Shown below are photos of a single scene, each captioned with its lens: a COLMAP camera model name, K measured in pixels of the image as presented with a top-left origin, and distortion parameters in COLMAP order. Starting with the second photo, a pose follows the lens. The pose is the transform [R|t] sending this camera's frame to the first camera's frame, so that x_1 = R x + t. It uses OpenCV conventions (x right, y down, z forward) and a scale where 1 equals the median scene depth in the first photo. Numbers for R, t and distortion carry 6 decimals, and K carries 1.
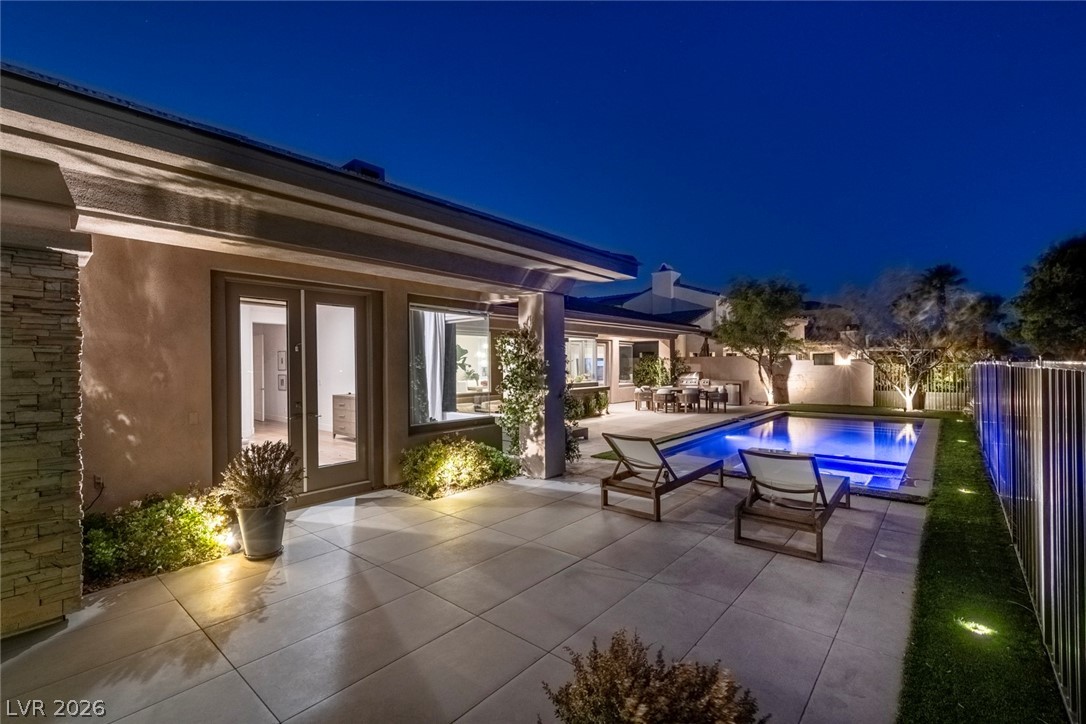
lens RADIAL K [[484.8, 0, 535.5], [0, 484.8, 360.9], [0, 0, 1]] dist [0.006357, -0.003080]
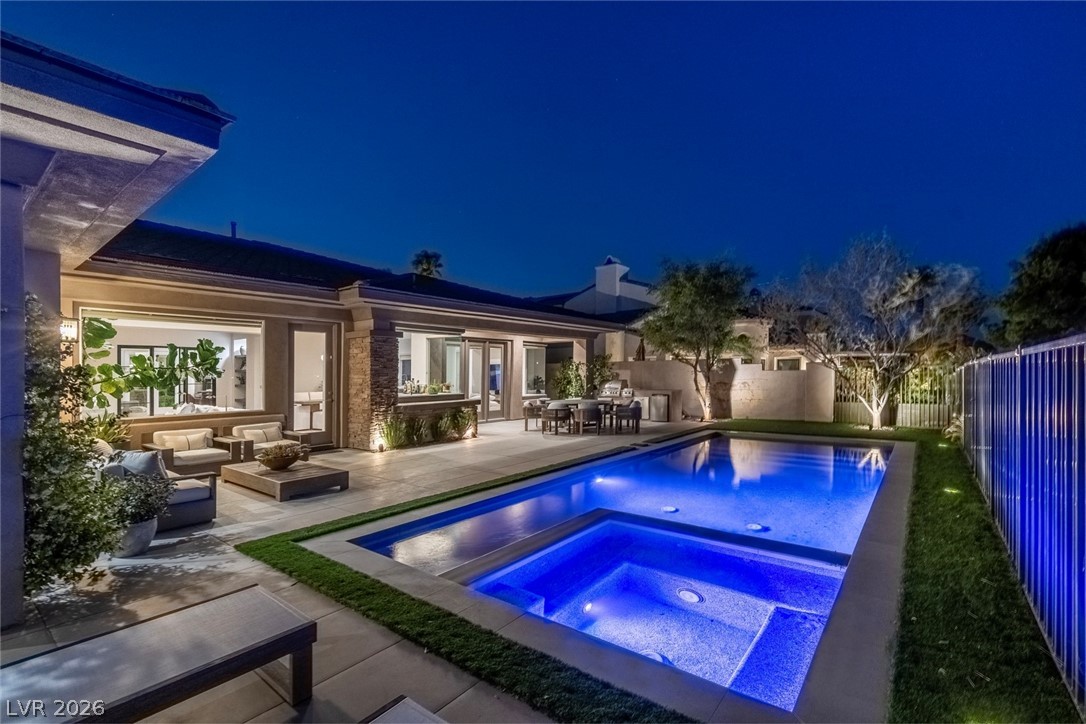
lens RADIAL K [[484.8, 0, 532.9], [0, 484.8, 392.0], [0, 0, 1]] dist [0.006357, -0.003080]
pose [[0.999614, -0.006231, 0.027088, 0.171852], [0.005042, 0.999030, 0.043744, 0.007376], [-0.027334, -0.043590, 0.998675, 0.209253]]
